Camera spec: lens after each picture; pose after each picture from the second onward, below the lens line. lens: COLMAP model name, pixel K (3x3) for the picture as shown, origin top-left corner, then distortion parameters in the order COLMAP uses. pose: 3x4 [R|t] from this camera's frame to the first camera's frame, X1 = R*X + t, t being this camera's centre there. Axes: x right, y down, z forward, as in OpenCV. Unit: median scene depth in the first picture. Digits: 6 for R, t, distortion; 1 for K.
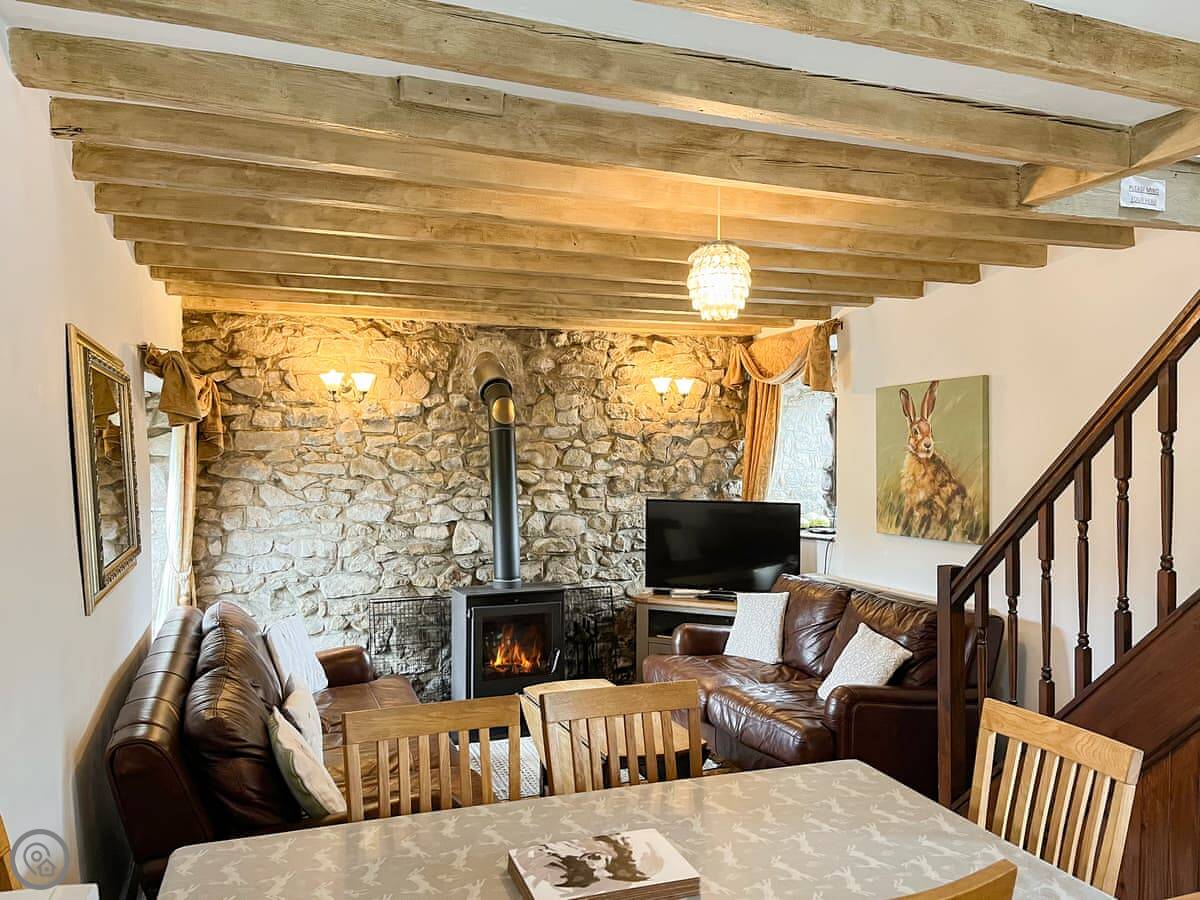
lens RADIAL K [[920.7, 0, 623.5], [0, 920.7, 454.4], [0, 0, 1]] dist [0.062897, -0.069203]
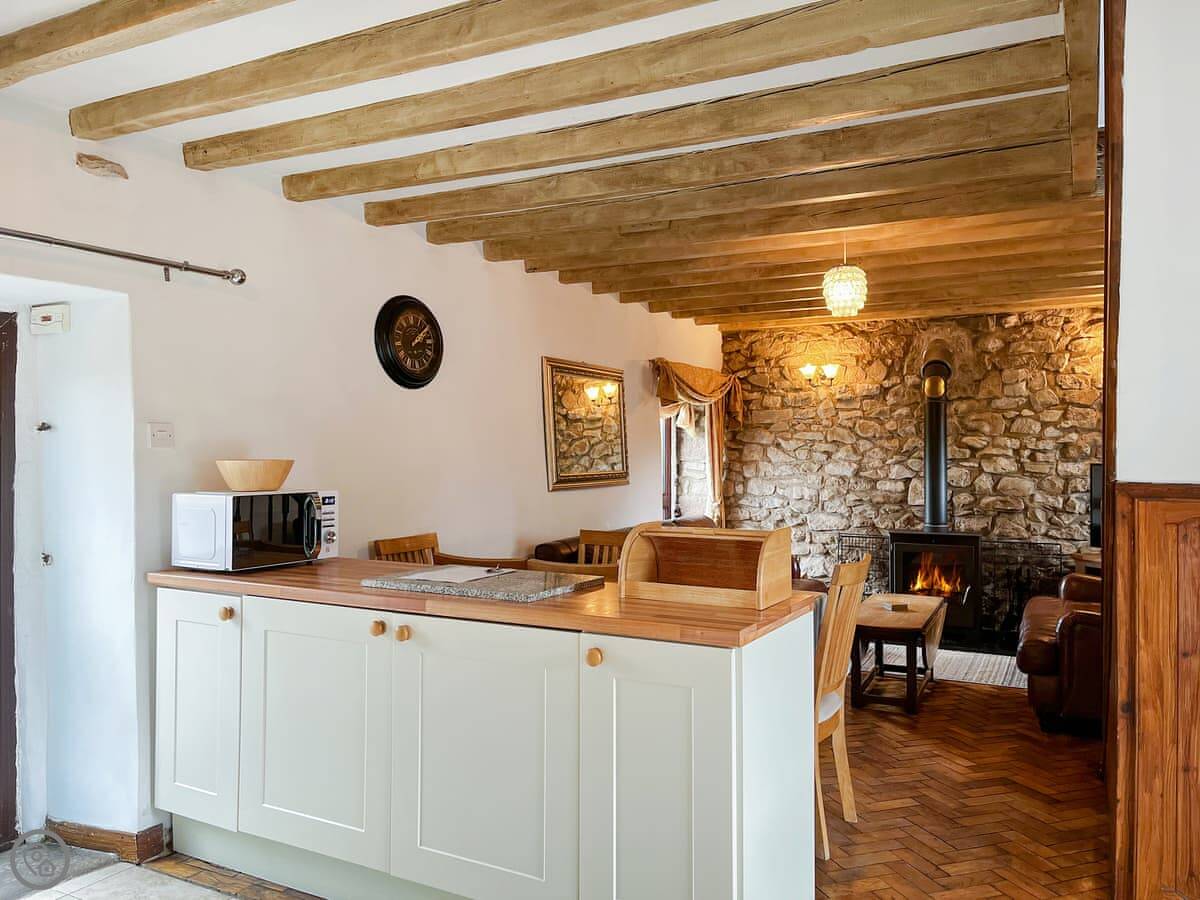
lens RADIAL K [[920.7, 0, 597.2], [0, 920.7, 437.9], [0, 0, 1]] dist [0.062897, -0.069203]
pose [[0.658870, -0.009732, -0.752194, 0.483821], [0.001591, 0.999932, -0.011543, 0.032614], [0.752255, 0.006408, 0.658841, -0.137824]]
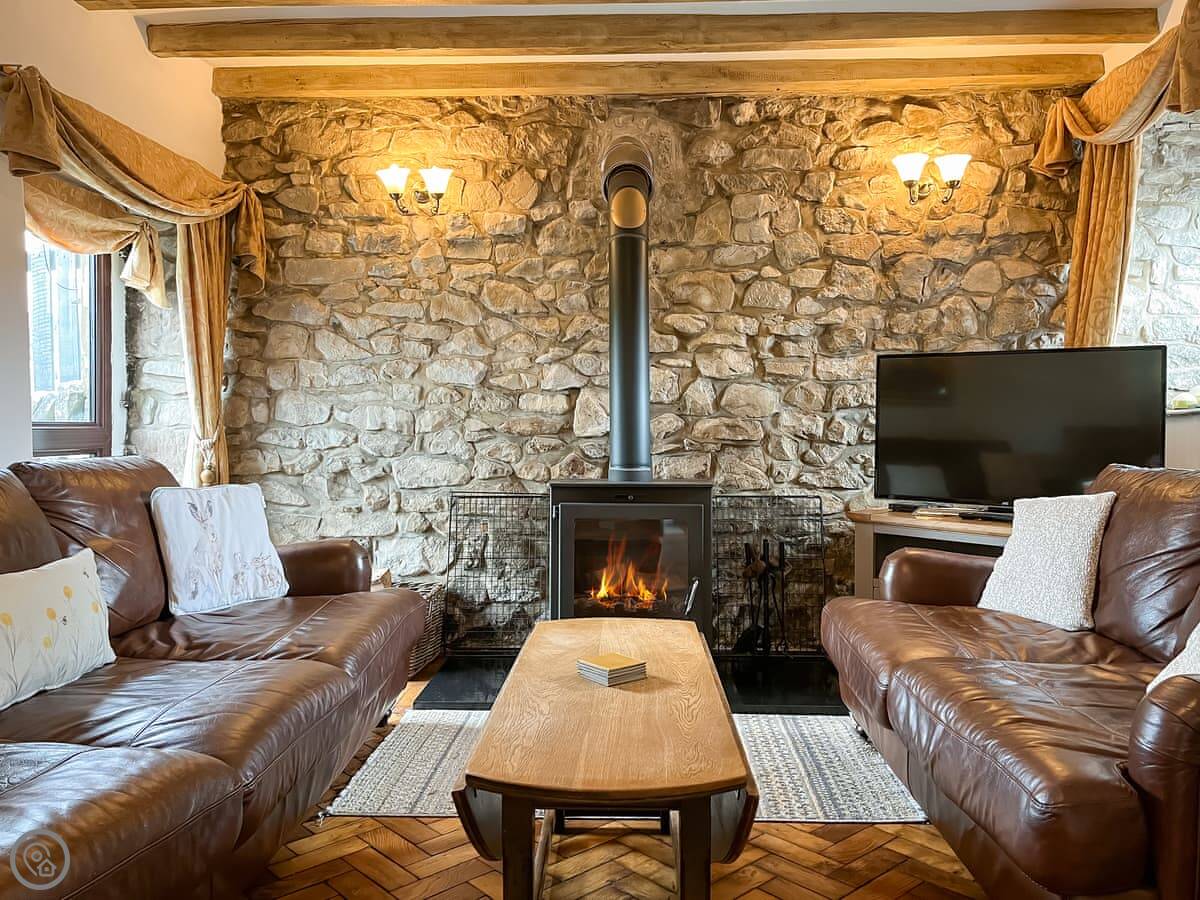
lens RADIAL K [[999.0, 0, 545.3], [0, 999.0, 421.7], [0, 0, 1]] dist [0.059286, -0.059998]
pose [[0.915487, 0.010333, -0.402214, 0.096348], [-0.002299, 0.999788, 0.020453, 0.083540], [0.402340, -0.017800, 0.915317, 0.314312]]
